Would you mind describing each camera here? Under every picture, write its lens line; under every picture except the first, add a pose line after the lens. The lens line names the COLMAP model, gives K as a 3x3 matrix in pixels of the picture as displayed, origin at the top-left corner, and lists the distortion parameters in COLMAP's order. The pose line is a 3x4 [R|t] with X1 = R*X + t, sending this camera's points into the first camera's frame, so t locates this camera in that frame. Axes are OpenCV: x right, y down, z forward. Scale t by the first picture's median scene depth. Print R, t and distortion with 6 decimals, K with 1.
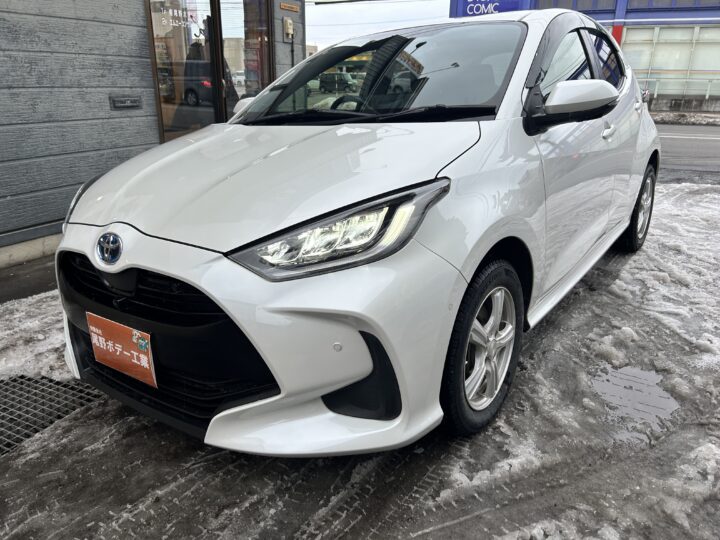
lens RADIAL K [[542.0, 0, 374.5], [0, 542.0, 269.6], [0, 0, 1]] dist [0.001711, -0.004290]
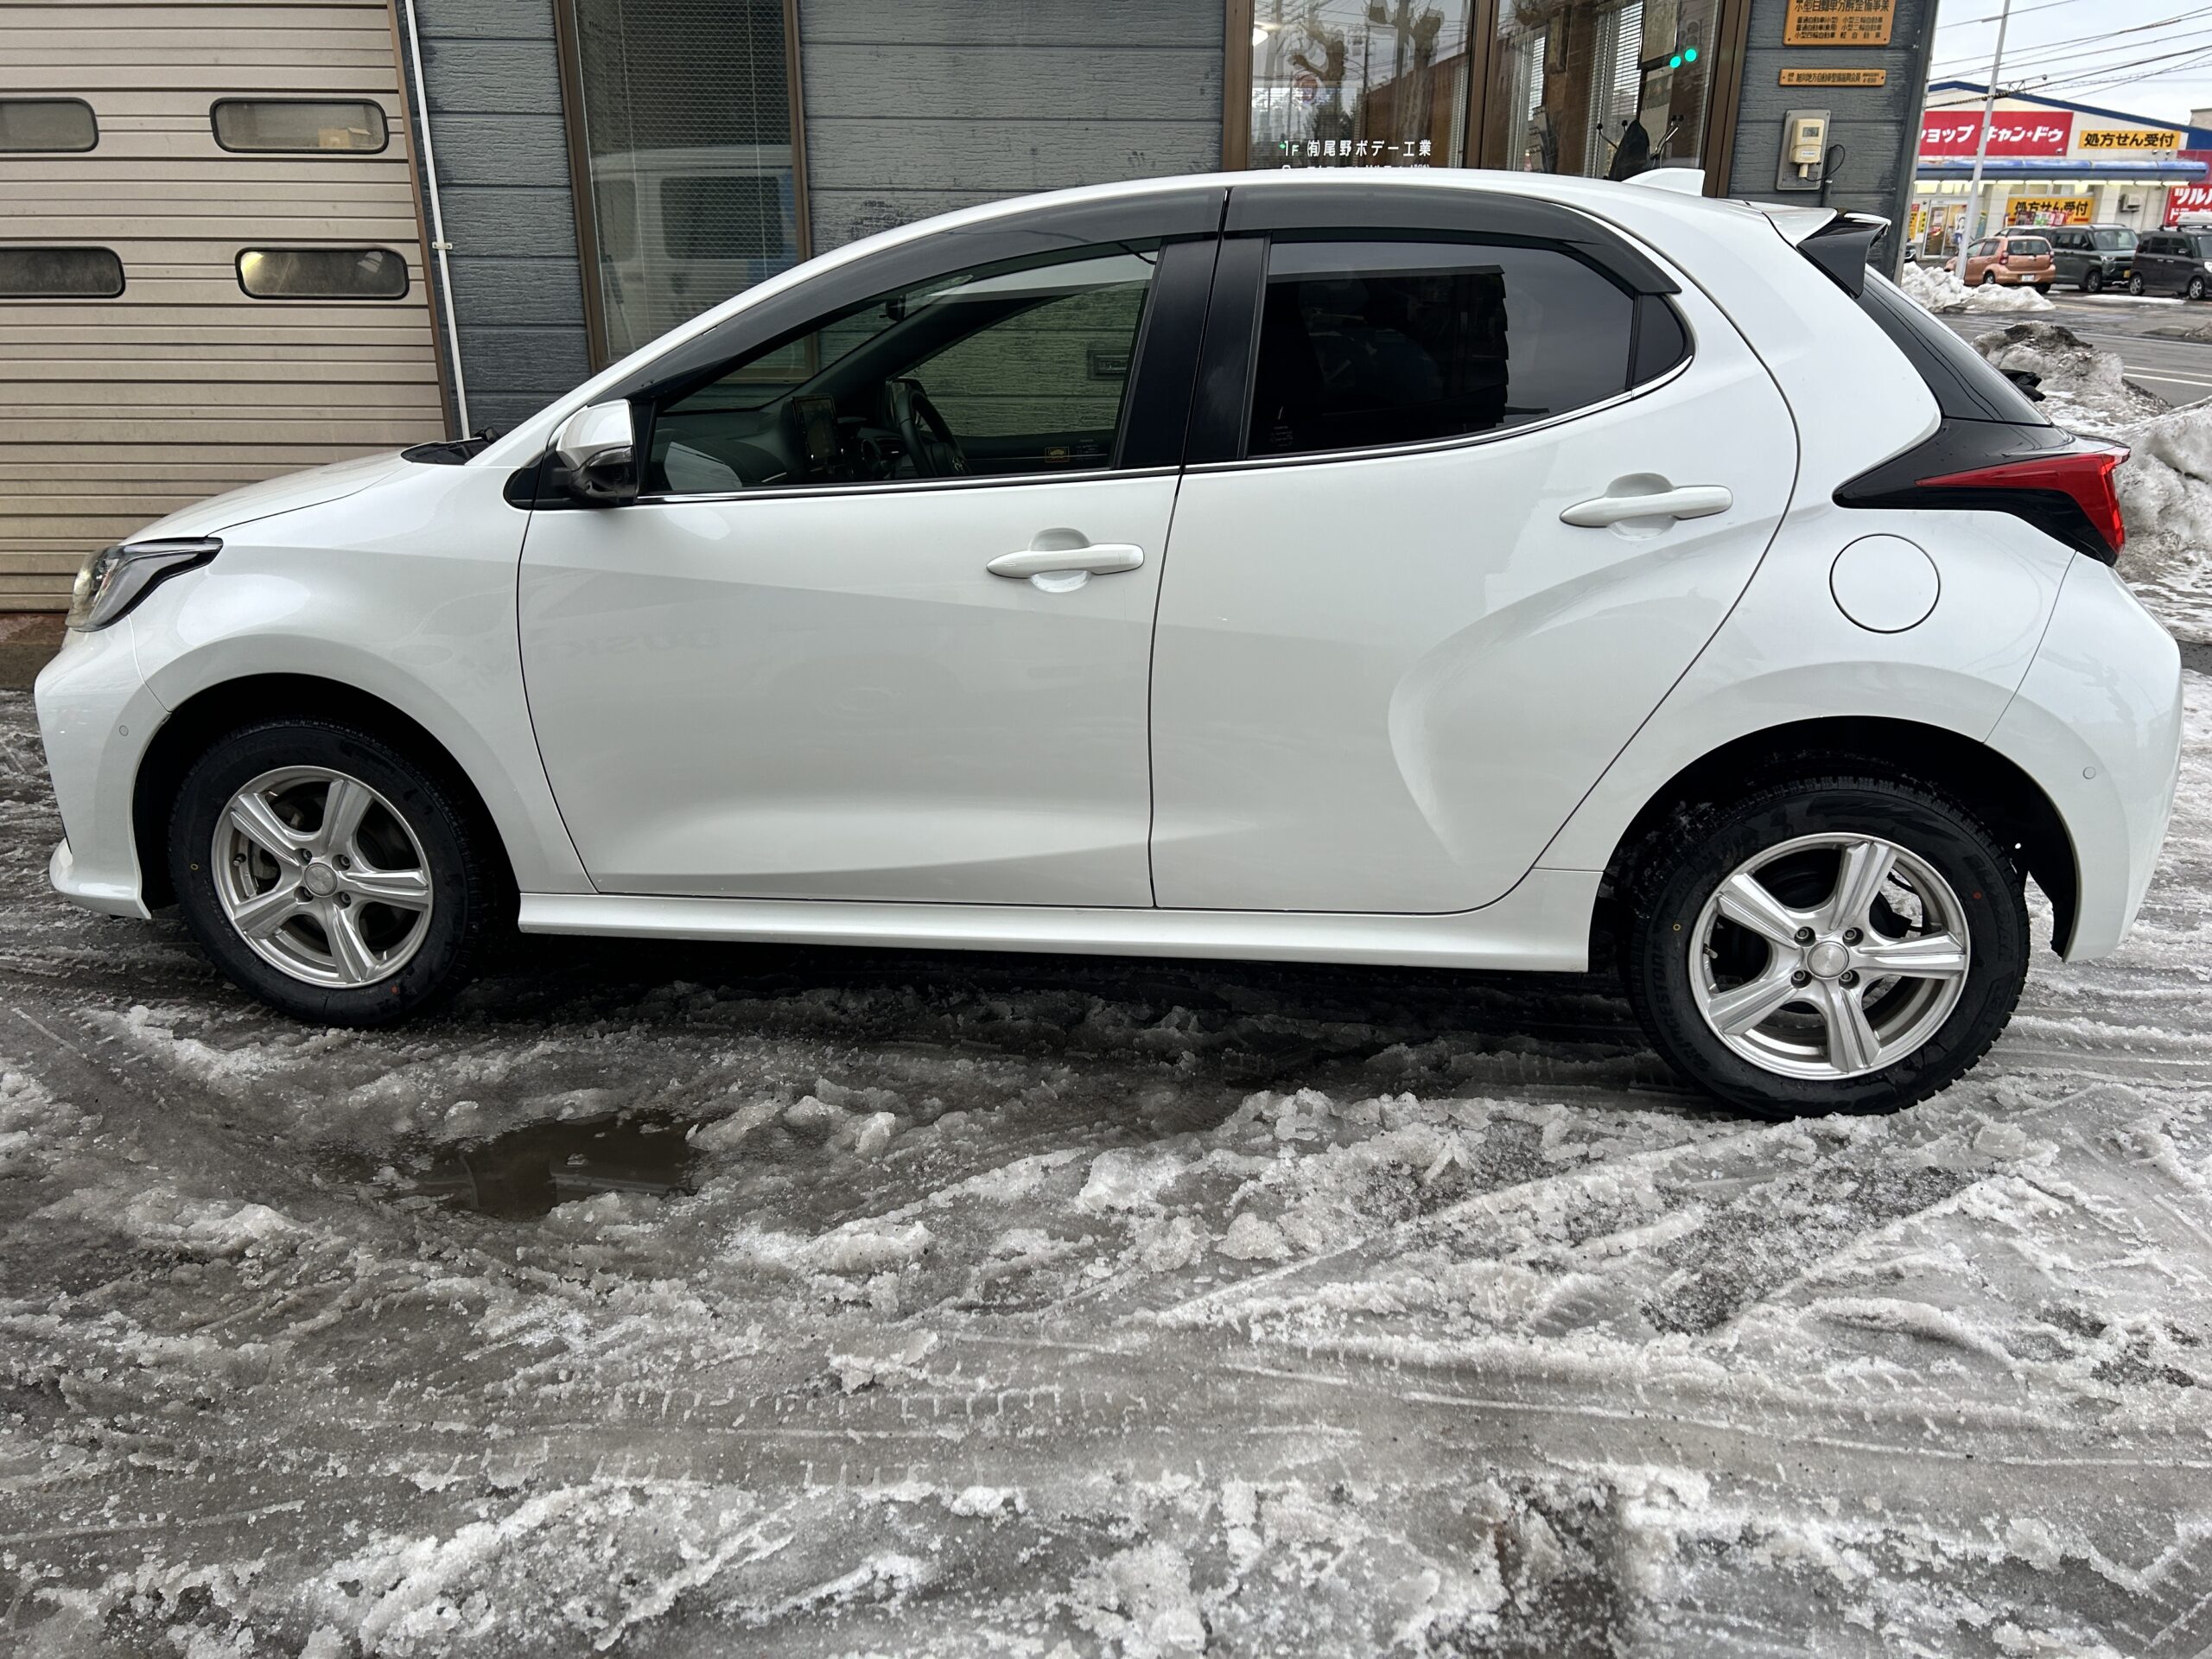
lens RADIAL K [[1672.7, 0, 1104.4], [0, 1672.7, 826.4], [0, 0, 1]] dist [0.050023, 0.000210]
pose [[0.475248, 0.289438, -0.830882, 1.048984], [-0.294691, 0.942163, 0.159645, -0.213128], [0.829034, 0.168982, 0.533056, 0.395719]]
